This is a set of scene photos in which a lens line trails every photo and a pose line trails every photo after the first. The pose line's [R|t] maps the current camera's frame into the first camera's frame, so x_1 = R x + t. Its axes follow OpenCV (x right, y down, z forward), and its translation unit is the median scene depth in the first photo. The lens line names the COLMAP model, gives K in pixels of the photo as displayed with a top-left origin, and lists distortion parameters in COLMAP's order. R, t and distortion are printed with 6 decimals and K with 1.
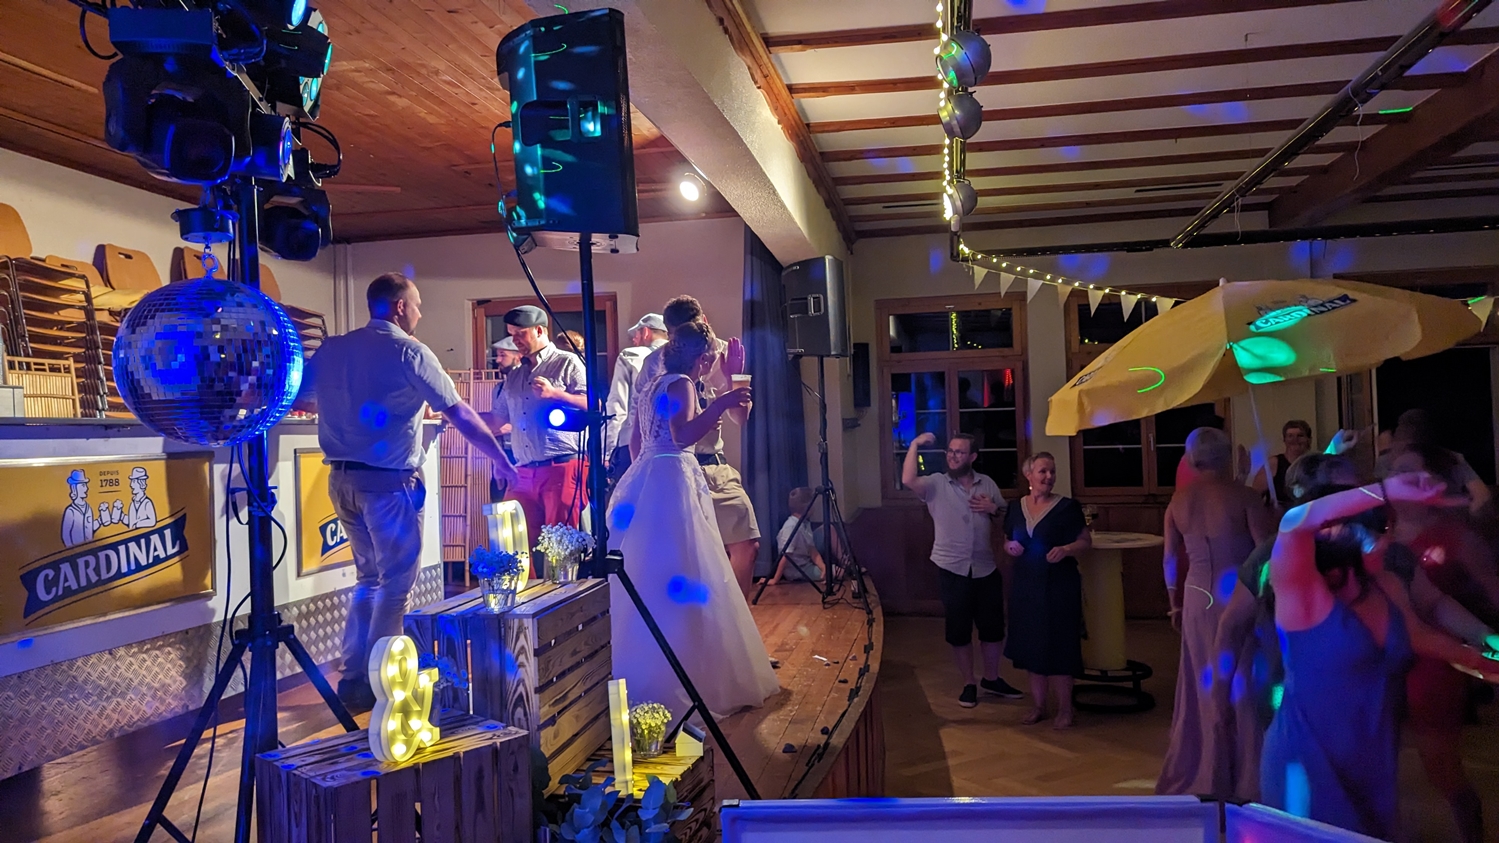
lens RADIAL K [[1069.5, 0, 747.3], [0, 1069.5, 415.6], [0, 0, 1]] dist [0.074160, -0.075572]
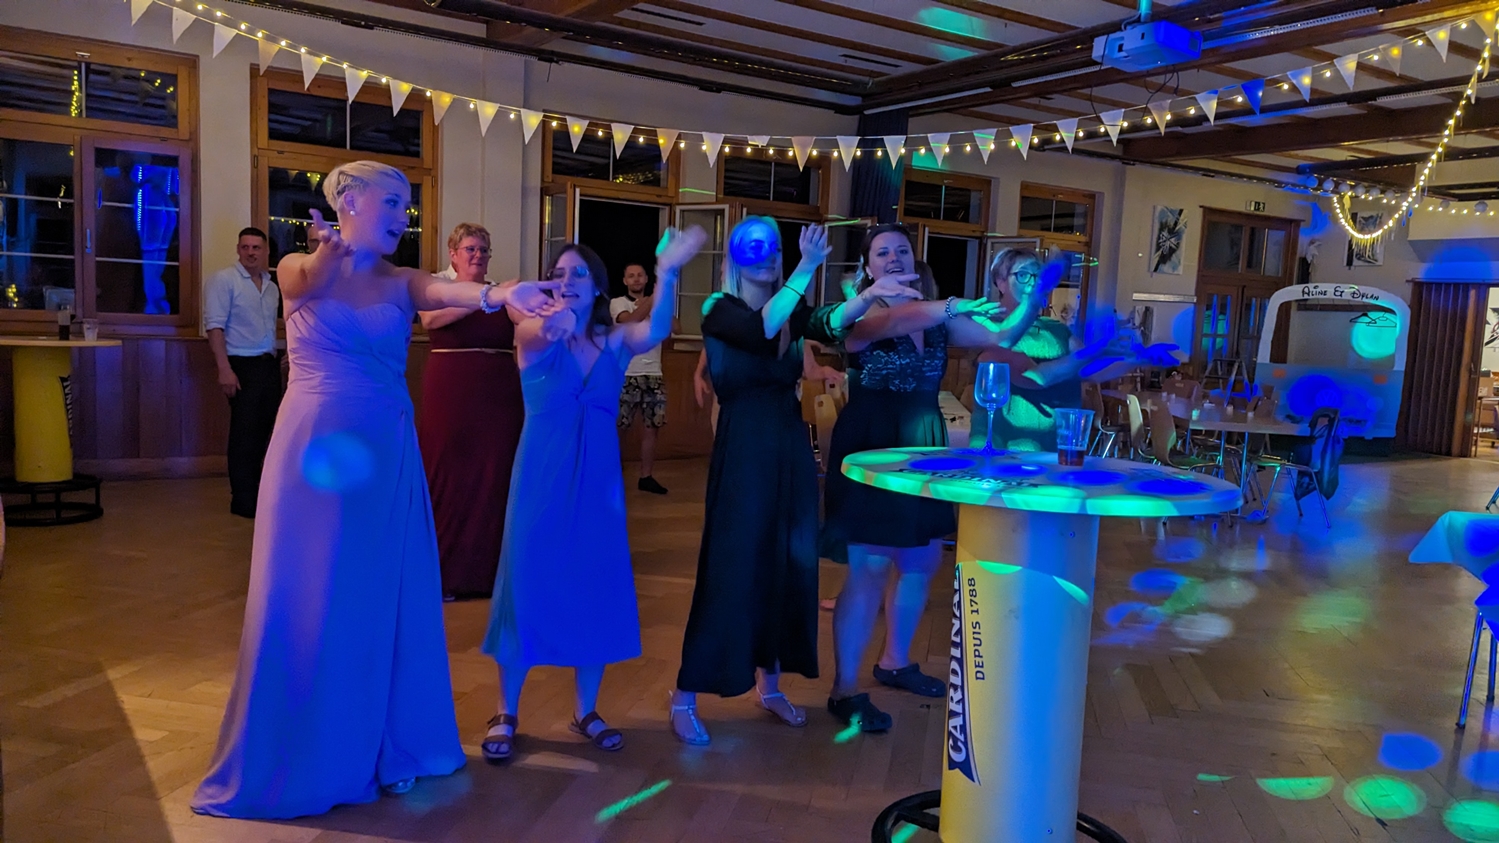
lens RADIAL K [[1084.5, 0, 749.5], [0, 1084.5, 421.5], [0, 0, 1]] dist [0.034521, -0.001579]
pose [[0.722471, -0.009289, 0.691339, 0.003165], [-0.074834, 0.992985, 0.091547, 0.077240], [-0.687339, -0.117875, 0.716708, 0.274263]]
